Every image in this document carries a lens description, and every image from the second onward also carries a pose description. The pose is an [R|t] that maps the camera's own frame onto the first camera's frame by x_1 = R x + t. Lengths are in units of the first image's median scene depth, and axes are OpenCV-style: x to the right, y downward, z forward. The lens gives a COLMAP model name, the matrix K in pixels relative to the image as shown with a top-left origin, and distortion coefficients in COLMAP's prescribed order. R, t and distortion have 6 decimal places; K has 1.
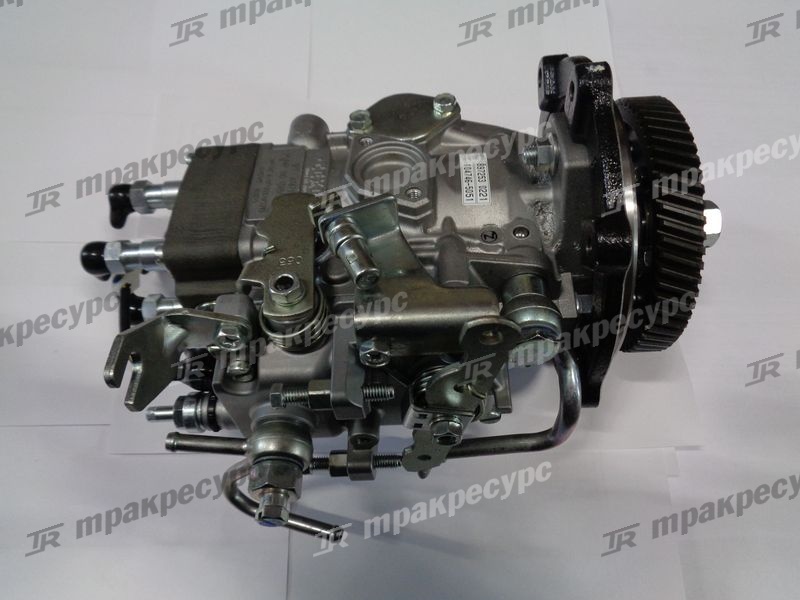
lens RADIAL K [[584.1, 0, 400.0], [0, 584.1, 300.0], [0, 0, 1]] dist [-0.002781, -0.002701]
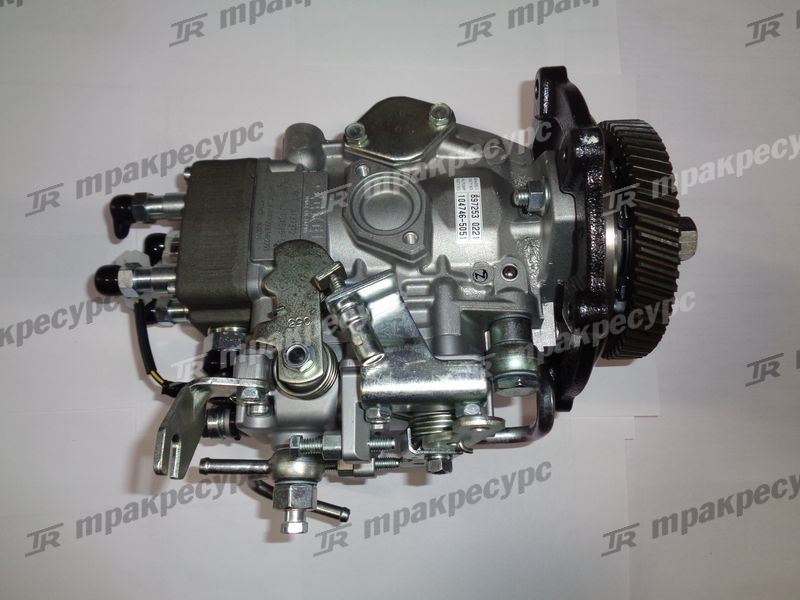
lens RADIAL K [[580.0, 0, 400.0], [0, 580.0, 300.0], [0, 0, 1]] dist [0.002639, -0.000645]
pose [[0.999648, -0.007282, 0.025510, -0.022174], [0.000405, 0.965672, 0.259765, -0.329341], [-0.026526, -0.259663, 0.965335, -0.041386]]
